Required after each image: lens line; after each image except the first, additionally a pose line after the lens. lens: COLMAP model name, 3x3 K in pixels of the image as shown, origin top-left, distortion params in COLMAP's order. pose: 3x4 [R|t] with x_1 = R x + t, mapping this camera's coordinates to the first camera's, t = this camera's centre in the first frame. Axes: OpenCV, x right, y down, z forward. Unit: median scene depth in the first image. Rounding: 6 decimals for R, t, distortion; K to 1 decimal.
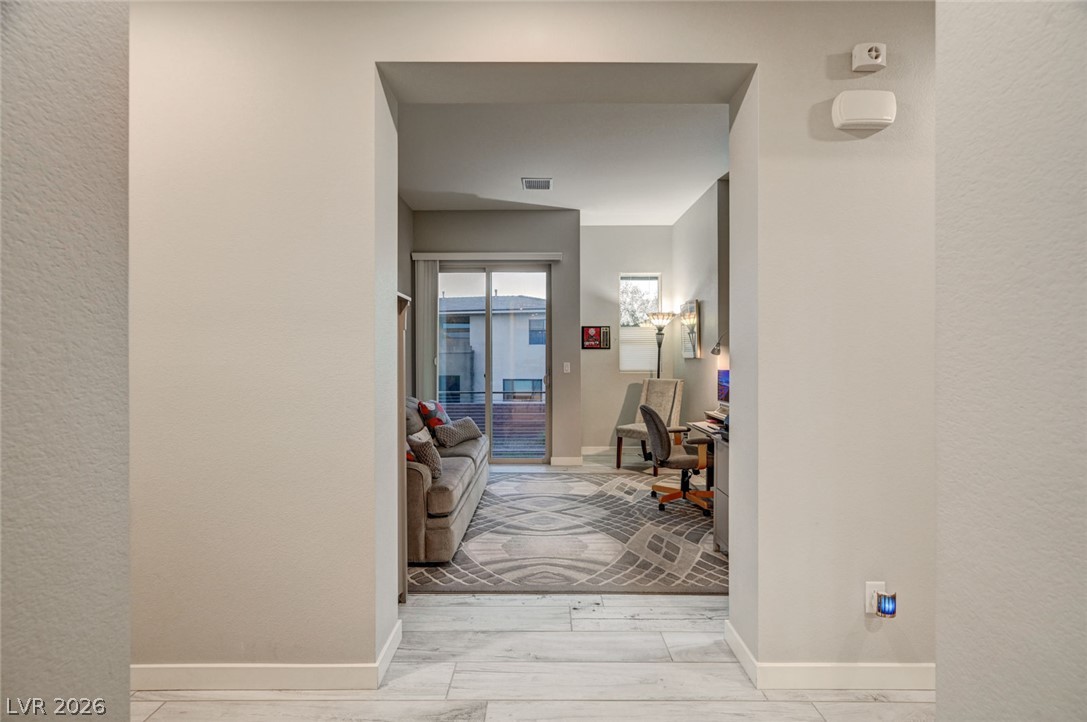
lens RADIAL K [[458.5, 0, 516.2], [0, 458.5, 348.2], [0, 0, 1]] dist [0.000205, -0.000596]
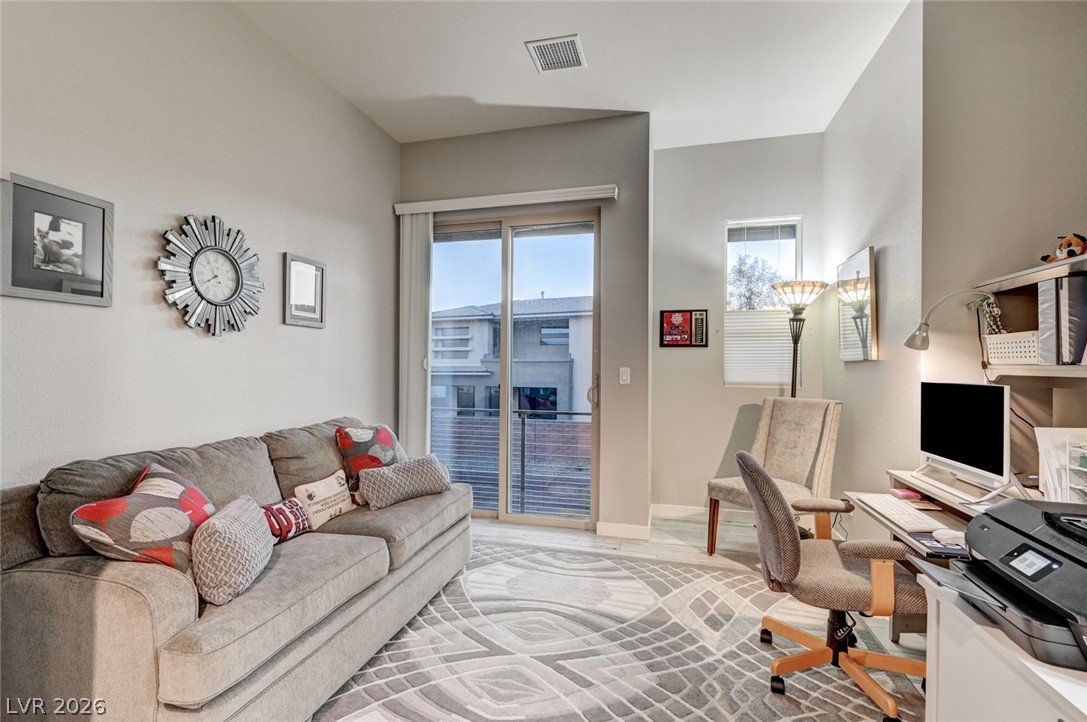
lens RADIAL K [[458.5, 0, 546.2], [0, 458.5, 364.5], [0, 0, 1]] dist [0.000205, -0.000596]
pose [[0.971725, 0.007577, -0.235995, 0.157568], [-0.006080, 0.999957, 0.007068, 0.024721], [0.236039, -0.005433, 0.971728, 0.402135]]
